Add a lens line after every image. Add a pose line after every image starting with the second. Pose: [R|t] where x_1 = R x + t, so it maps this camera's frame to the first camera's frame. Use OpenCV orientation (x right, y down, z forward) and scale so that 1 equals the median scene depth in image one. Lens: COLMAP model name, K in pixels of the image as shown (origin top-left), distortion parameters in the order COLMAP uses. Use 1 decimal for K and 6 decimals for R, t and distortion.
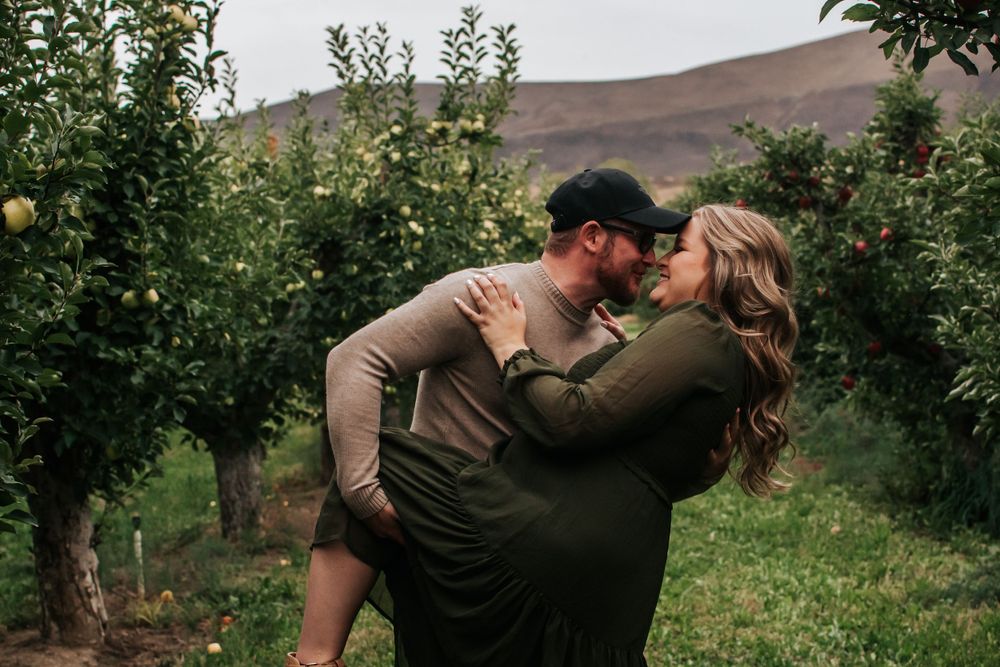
lens RADIAL K [[1522.3, 0, 500.0], [0, 1522.3, 333.5], [0, 0, 1]] dist [-0.203585, 0.218882]
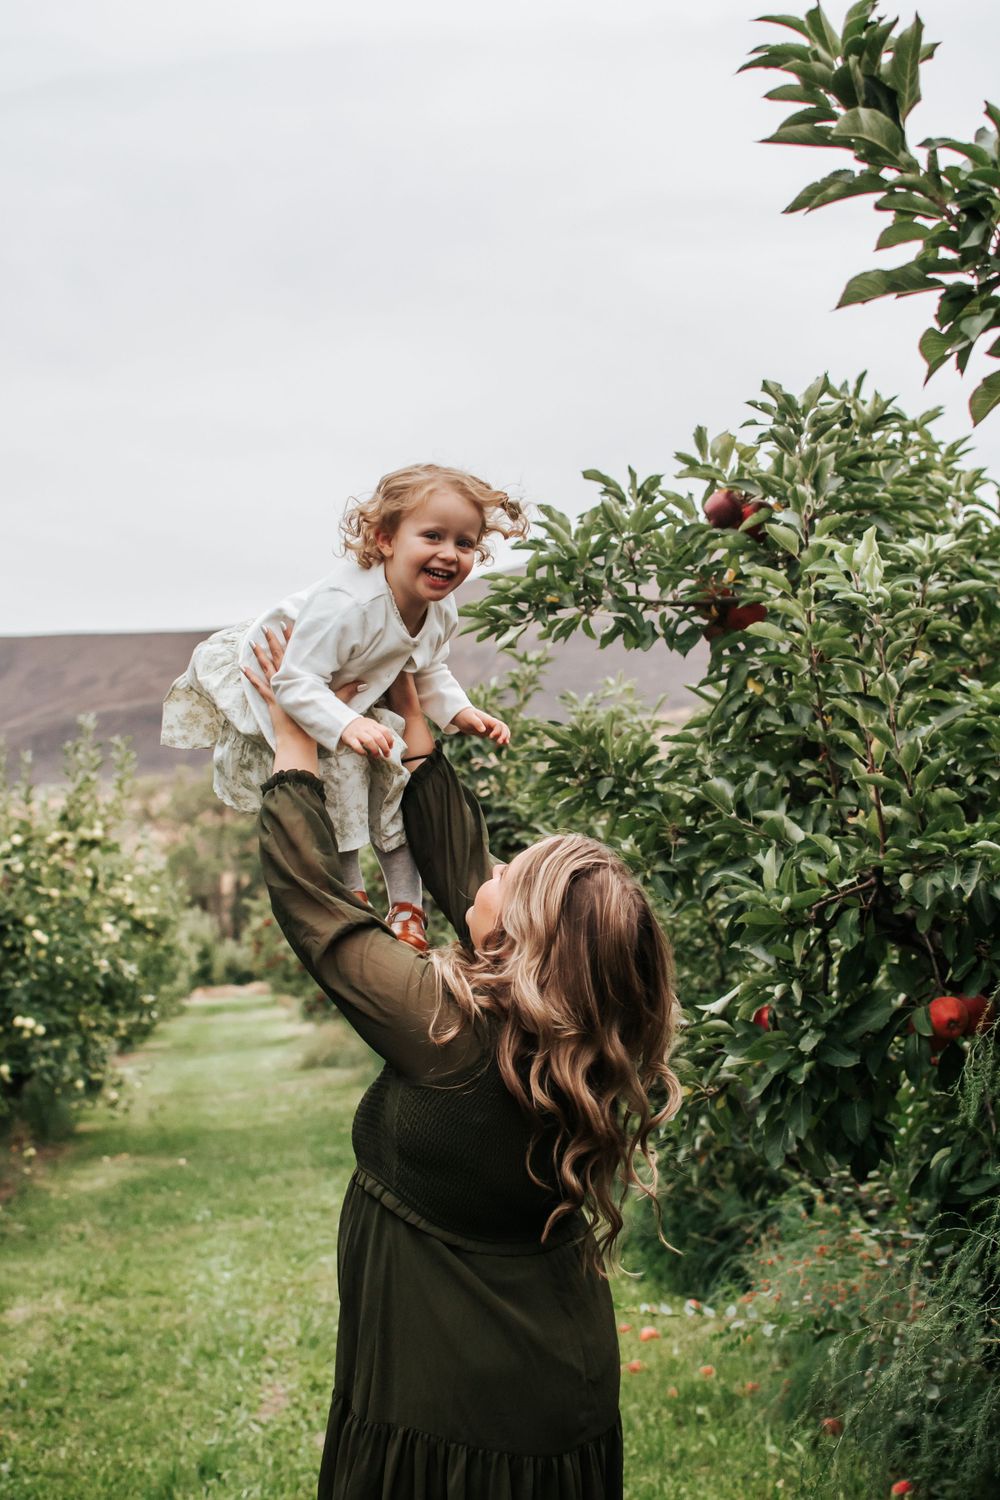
lens RADIAL K [[2283.5, 0, 508.1], [0, 2283.5, 745.2], [0, 0, 1]] dist [-0.203585, 0.218882]
pose [[0.980616, -0.020611, 0.194851, -0.040964], [0.042615, 0.993082, -0.109421, -0.017443], [-0.191247, 0.115603, 0.974710, -0.575172]]
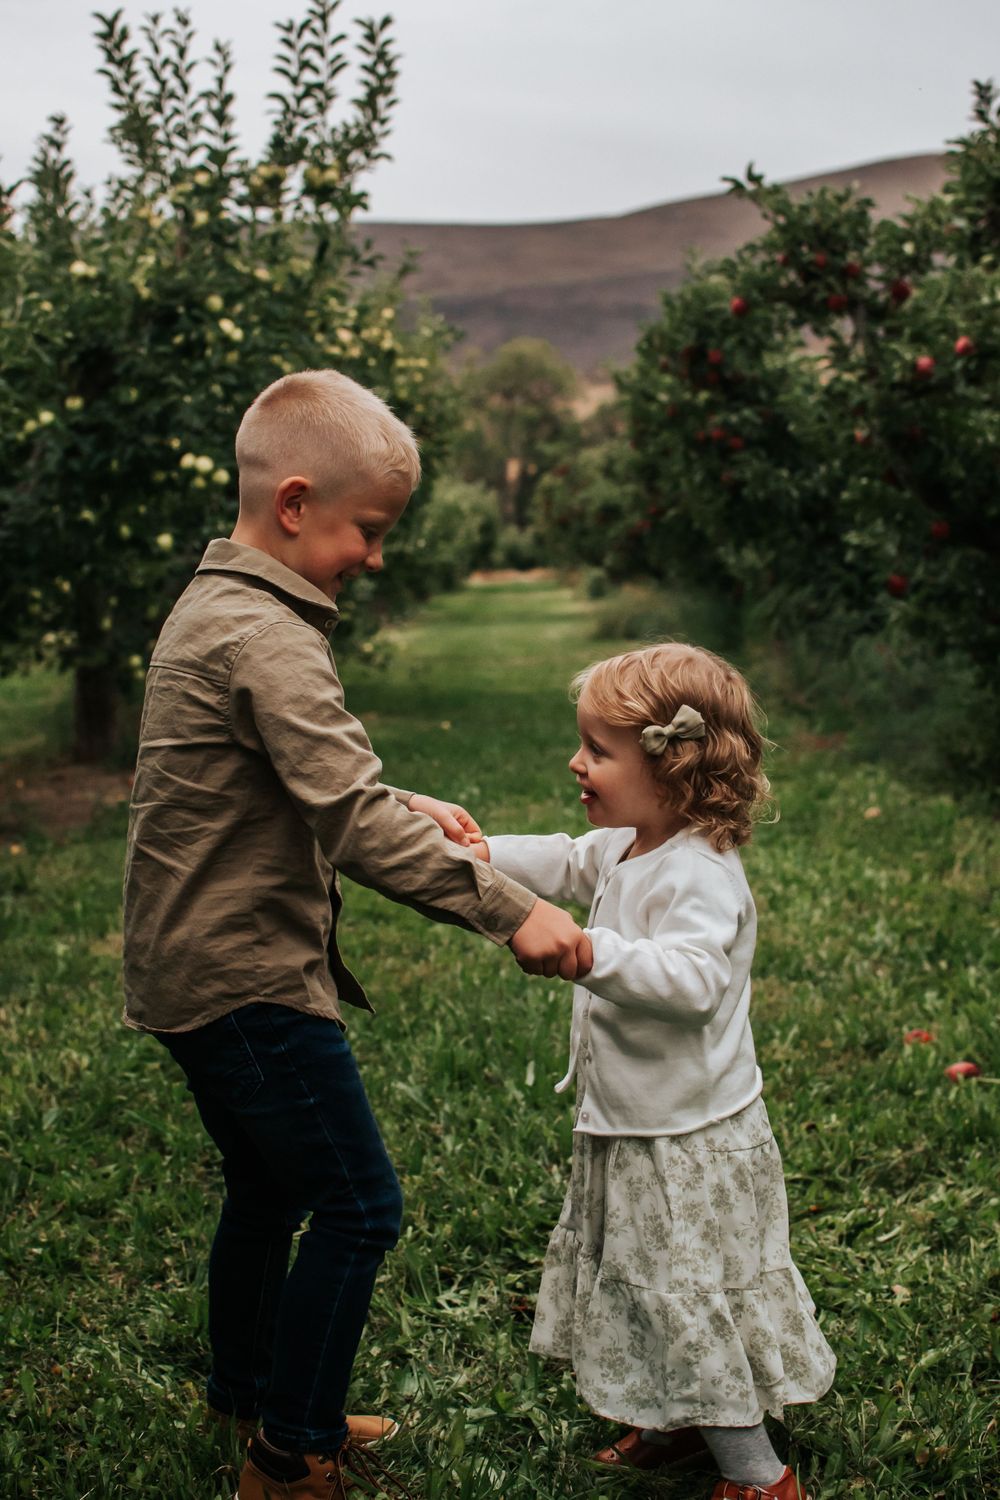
lens RADIAL K [[2283.5, 0, 508.1], [0, 2283.5, 745.2], [0, 0, 1]] dist [-0.203585, 0.218882]
pose [[0.997277, 0.014490, 0.072307, -0.005237], [-0.018940, 0.997943, 0.061243, 0.044631], [-0.071271, -0.062446, 0.995500, 0.035762]]
